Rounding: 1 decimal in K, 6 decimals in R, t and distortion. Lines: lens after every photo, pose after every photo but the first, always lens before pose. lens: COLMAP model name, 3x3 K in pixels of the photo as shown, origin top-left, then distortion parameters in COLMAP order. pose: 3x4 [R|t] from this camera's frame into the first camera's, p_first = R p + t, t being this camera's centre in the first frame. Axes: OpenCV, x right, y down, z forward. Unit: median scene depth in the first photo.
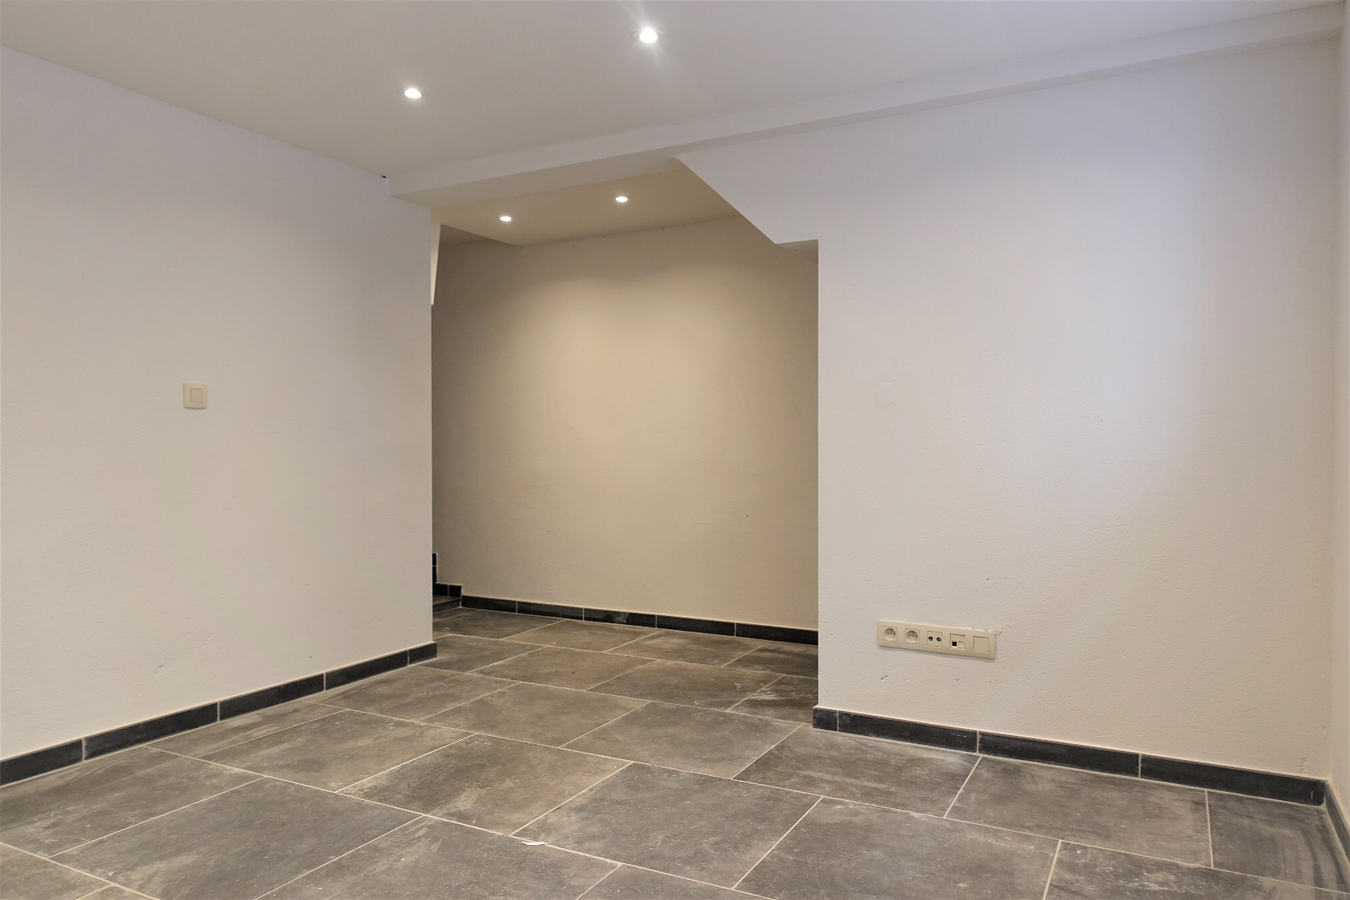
lens RADIAL K [[932.2, 0, 675.0], [0, 932.2, 450.0], [0, 0, 1]] dist [0.026143, -0.003424]
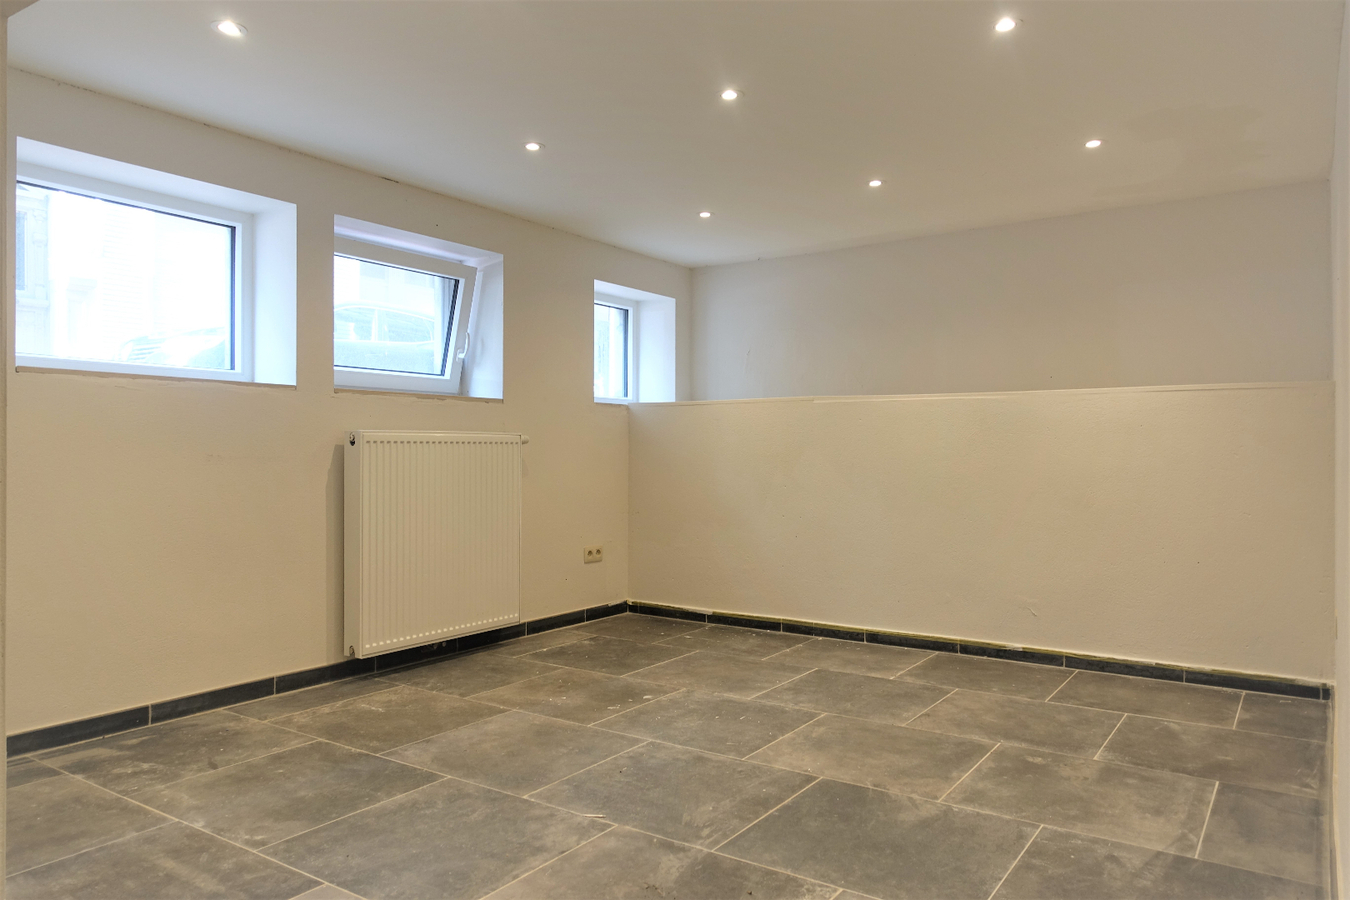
lens RADIAL K [[932.2, 0, 675.0], [0, 932.2, 450.0], [0, 0, 1]] dist [0.026143, -0.003424]
pose [[-0.994130, -0.000828, 0.108185, -0.338129], [0.000183, 0.999956, 0.009338, -0.003034], [-0.108188, 0.009303, -0.994087, 1.941175]]
